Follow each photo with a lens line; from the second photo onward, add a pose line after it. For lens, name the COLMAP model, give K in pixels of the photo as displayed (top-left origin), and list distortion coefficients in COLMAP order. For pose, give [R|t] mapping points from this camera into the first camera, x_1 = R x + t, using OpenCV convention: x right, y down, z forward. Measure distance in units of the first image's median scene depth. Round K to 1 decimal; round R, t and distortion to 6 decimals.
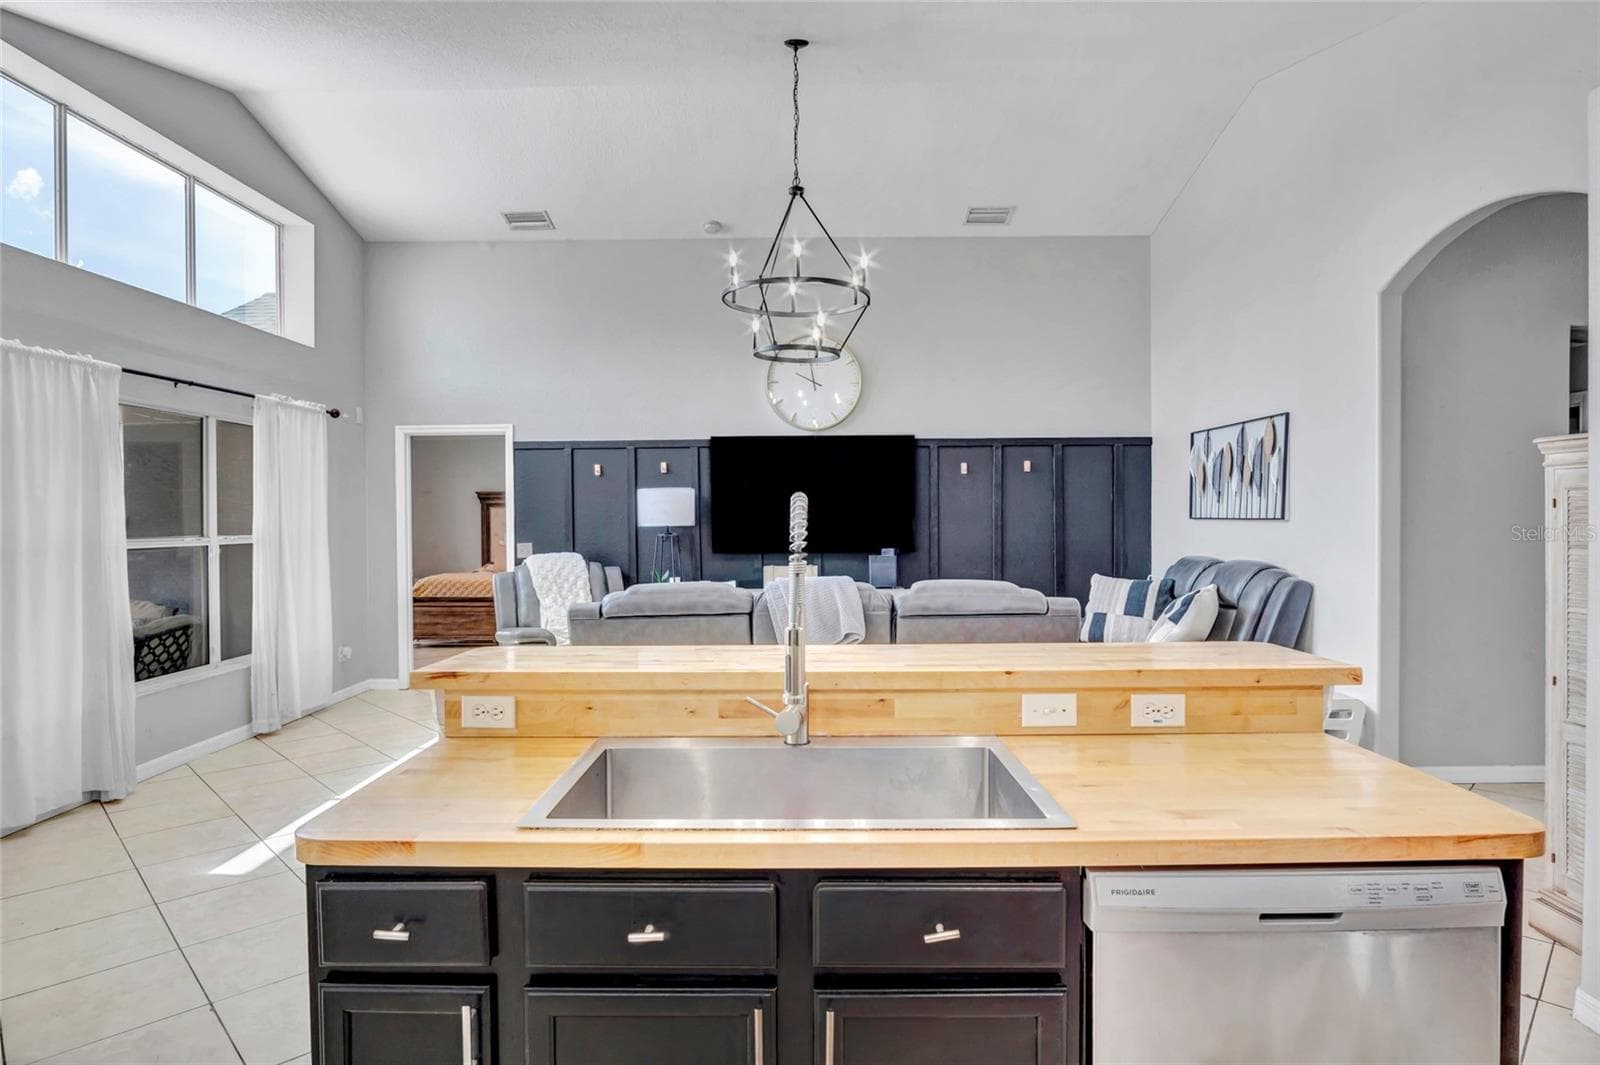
lens RADIAL K [[877.2, 0, 800.0], [0, 877.2, 532.5], [0, 0, 1]] dist [-0.029787, 0.001619]
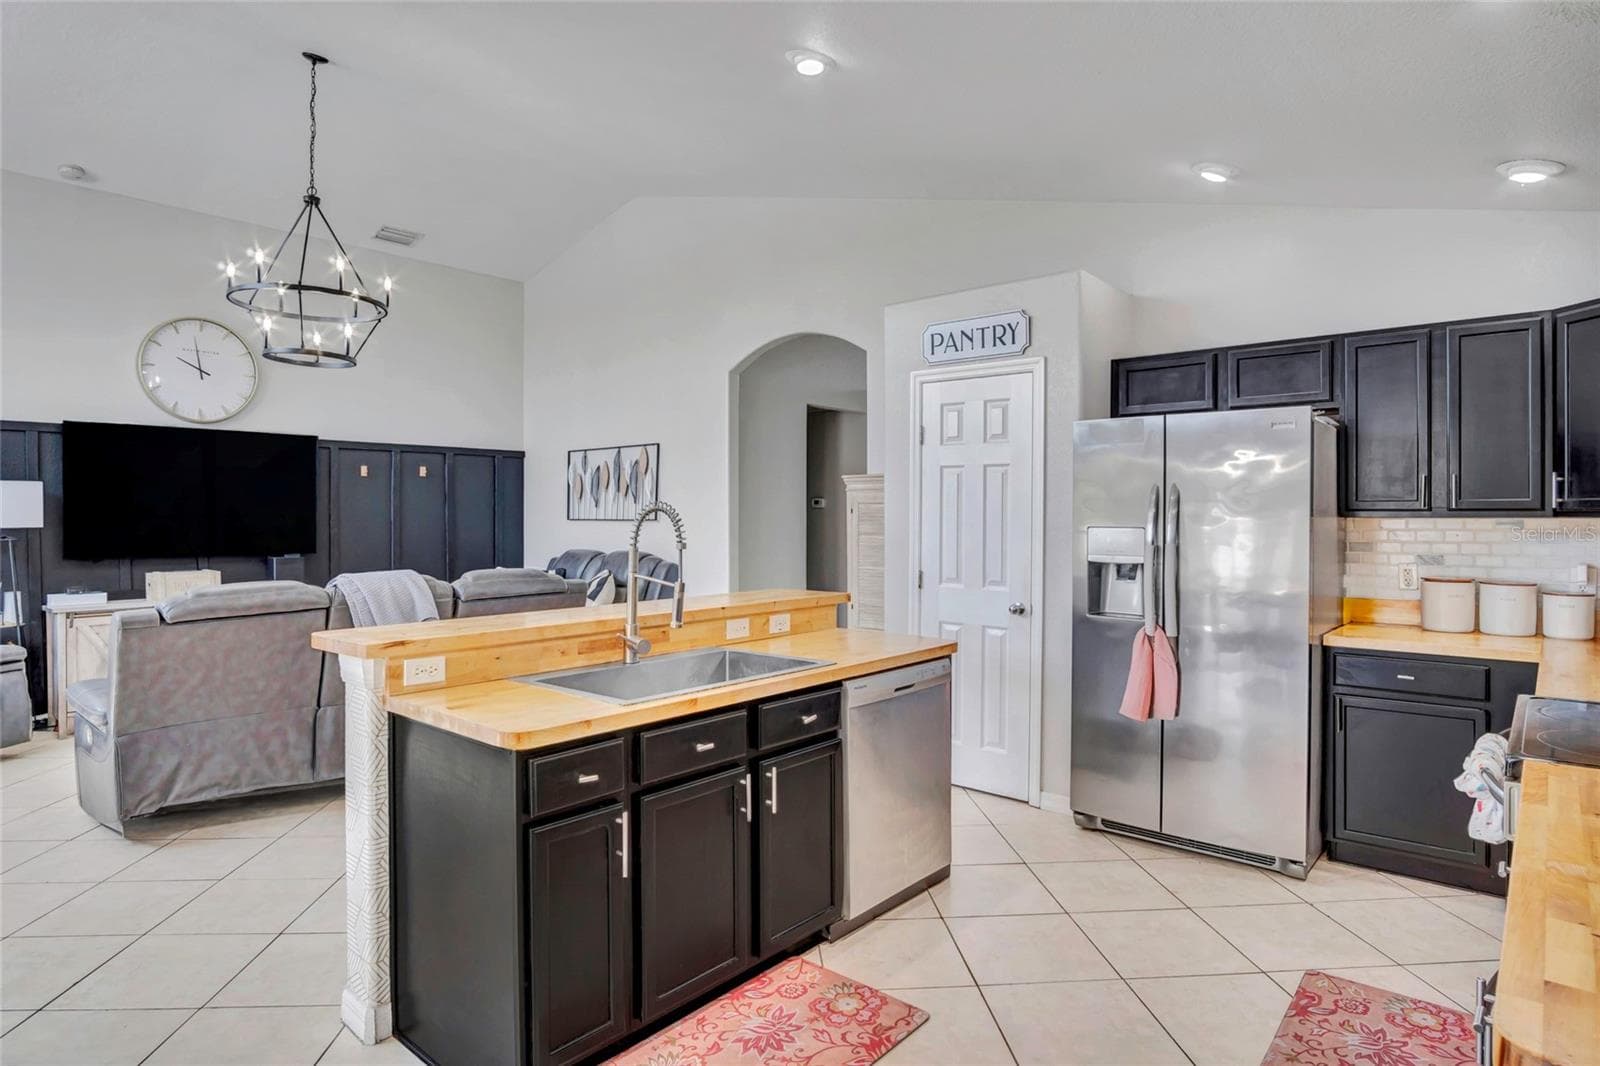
lens RADIAL K [[877.2, 0, 800.0], [0, 877.2, 533.0], [0, 0, 1]] dist [-0.029787, 0.001619]
pose [[0.651245, -0.009219, 0.758812, -0.316868], [0.010788, 0.999938, 0.002890, 0.003234], [-0.758791, 0.006304, 0.651304, -0.075467]]
